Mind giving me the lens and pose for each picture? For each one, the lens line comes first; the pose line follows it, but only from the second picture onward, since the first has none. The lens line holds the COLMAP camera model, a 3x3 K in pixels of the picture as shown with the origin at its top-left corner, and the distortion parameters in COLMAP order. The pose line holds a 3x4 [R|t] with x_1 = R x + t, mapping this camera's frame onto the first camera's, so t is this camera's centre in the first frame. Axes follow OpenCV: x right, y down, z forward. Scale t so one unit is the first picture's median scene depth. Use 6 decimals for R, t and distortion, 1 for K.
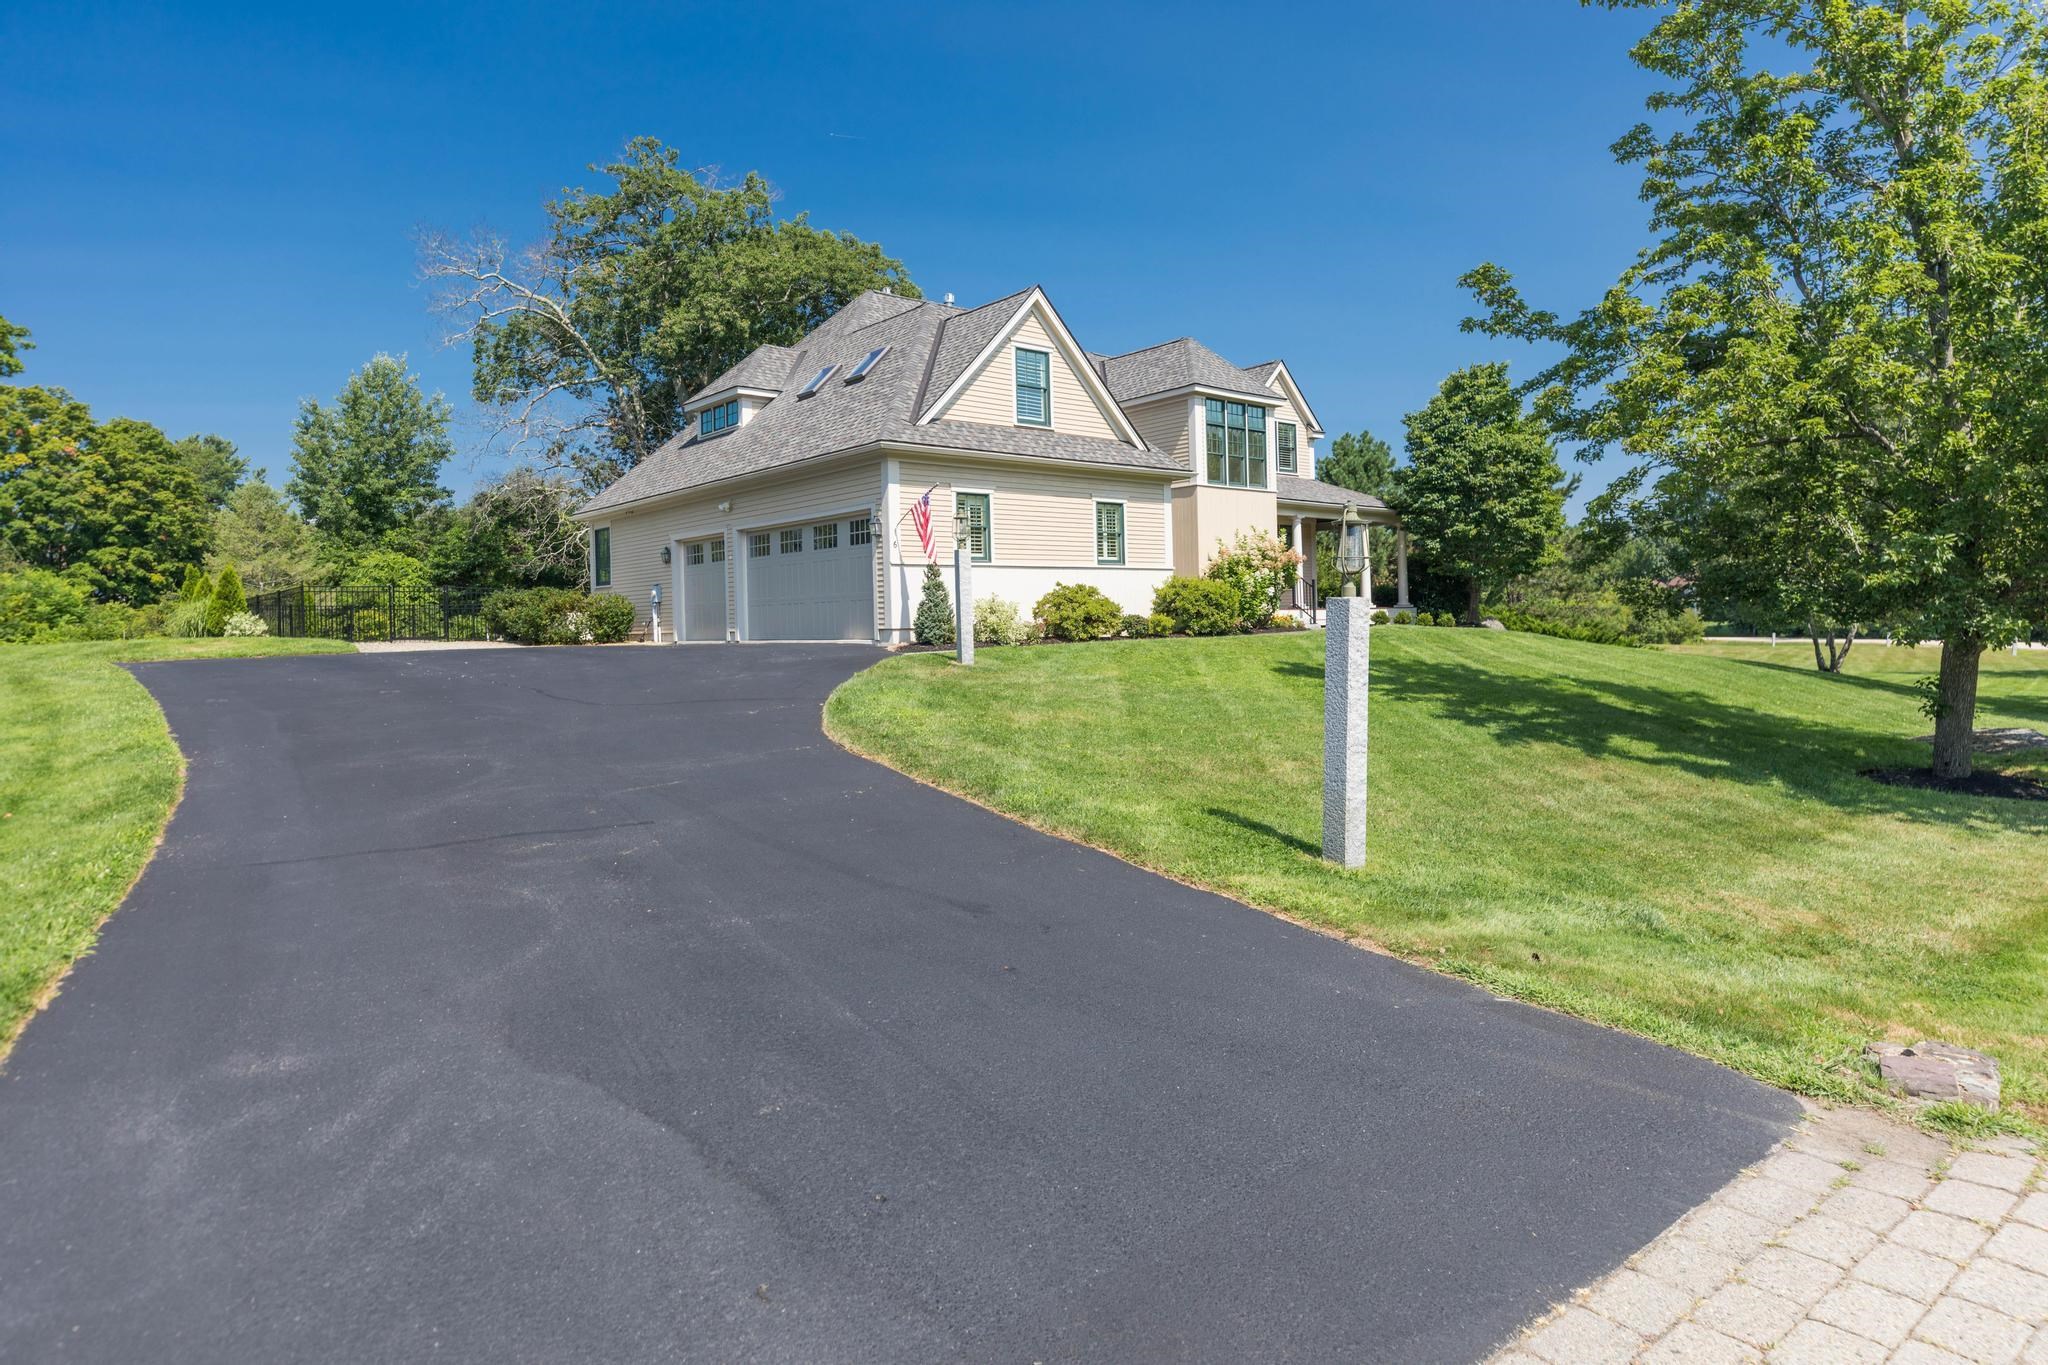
lens RADIAL K [[1184.0, 0, 1027.8], [0, 1184.0, 682.4], [0, 0, 1]] dist [0.005896, 0.000291]
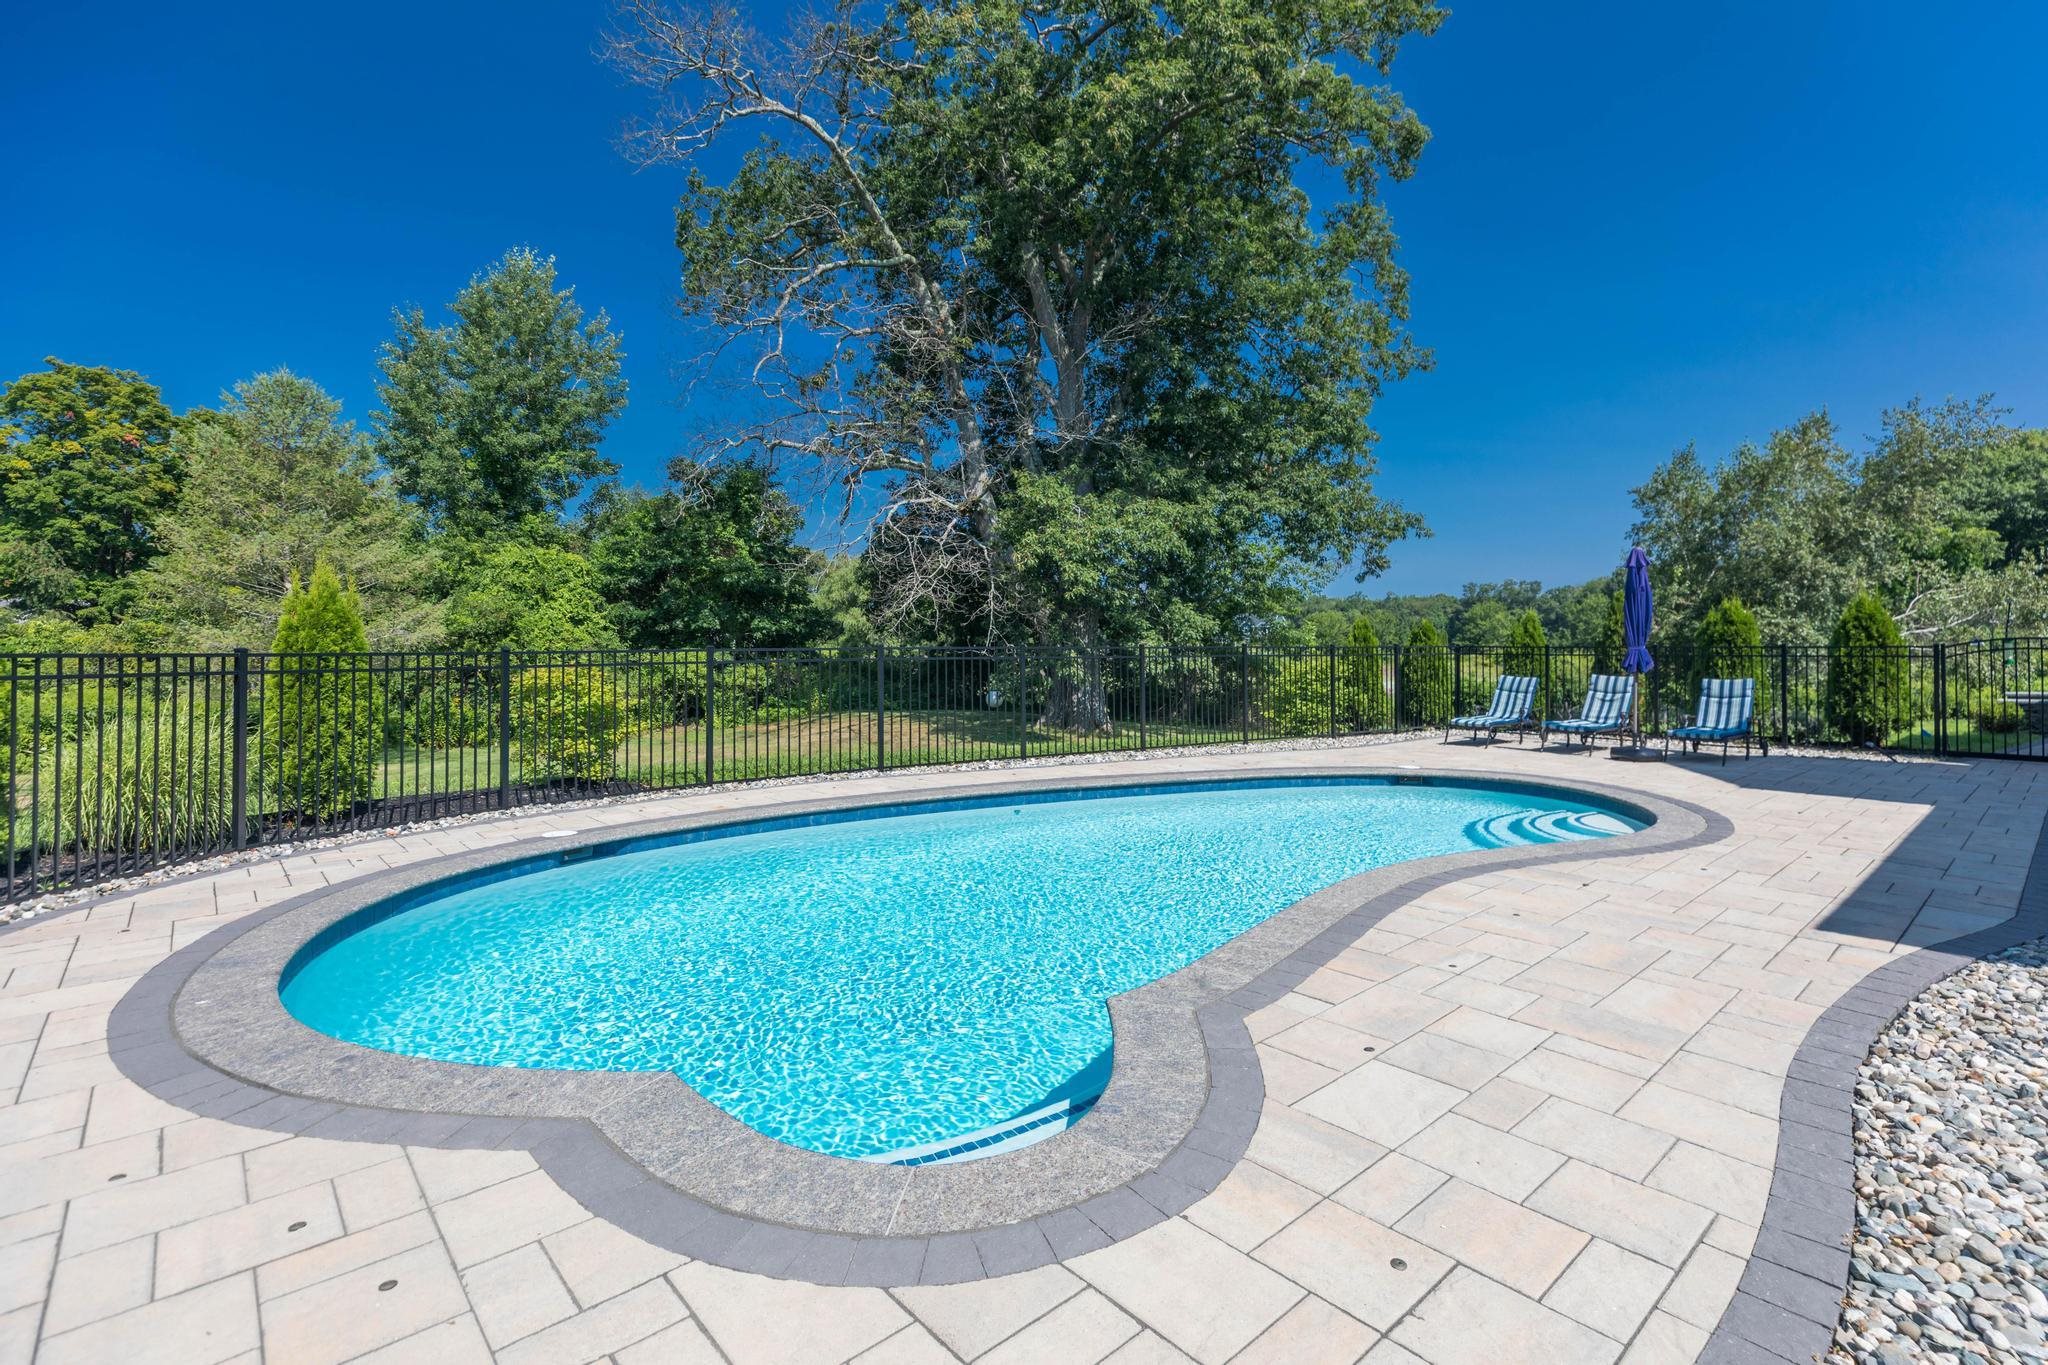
lens RADIAL K [[951.6, 0, 1023.8], [0, 951.6, 674.1], [0, 0, 1]] dist [-0.002205, -0.000086]
pose [[0.999634, 0.013585, 0.023386, -0.187926], [-0.013152, 0.999741, -0.018573, -0.023510], [-0.023632, 0.018258, 0.999554, 0.319944]]
